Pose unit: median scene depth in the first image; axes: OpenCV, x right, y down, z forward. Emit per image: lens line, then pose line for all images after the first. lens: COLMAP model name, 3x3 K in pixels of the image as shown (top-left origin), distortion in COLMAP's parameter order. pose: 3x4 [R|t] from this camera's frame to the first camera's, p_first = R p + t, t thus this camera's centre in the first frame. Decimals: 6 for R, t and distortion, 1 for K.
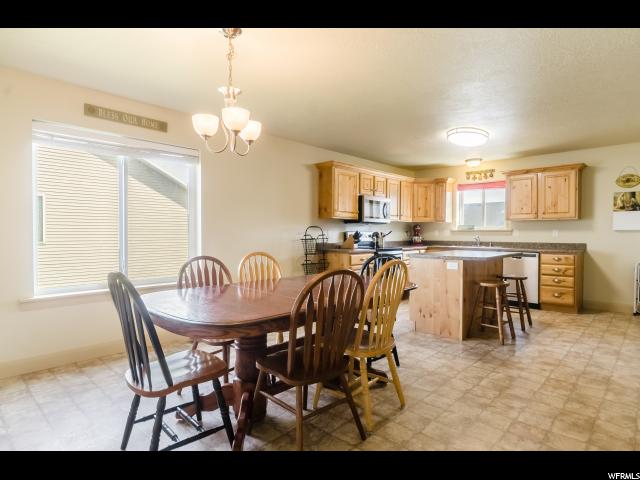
lens RADIAL K [[359.5, 0, 319.7], [0, 359.5, 241.3], [0, 0, 1]] dist [0.000385, 0.000477]
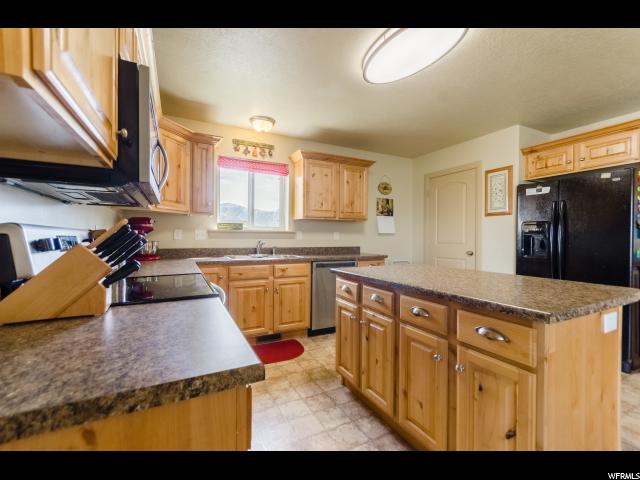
lens RADIAL K [[277.3, 0, 319.3], [0, 277.3, 236.6], [0, 0, 1]] dist [0.003063, -0.000122]
pose [[0.331275, -0.000594, 0.943534, -0.004910], [0.016012, 0.999859, -0.004992, -0.018467], [-0.943398, 0.016762, 0.331238, 0.823884]]
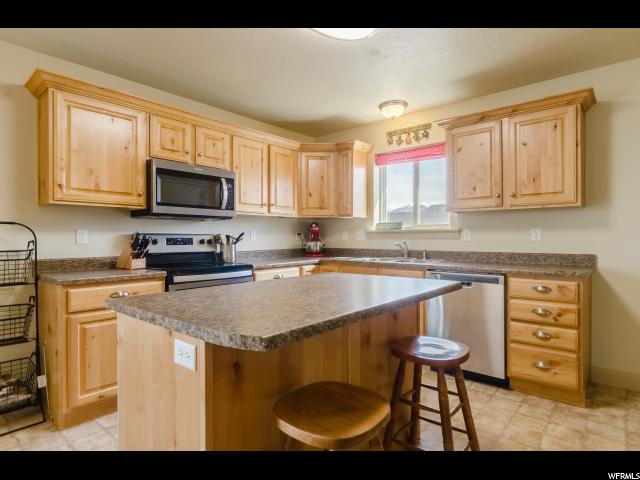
lens RADIAL K [[359.5, 0, 320.5], [0, 359.5, 240.1], [0, 0, 1]] dist [0.000385, 0.000477]
pose [[0.998850, -0.005879, 0.047590, 0.317375], [0.006517, 0.999891, -0.013262, -0.010017], [-0.047506, 0.013557, 0.998779, 0.493889]]
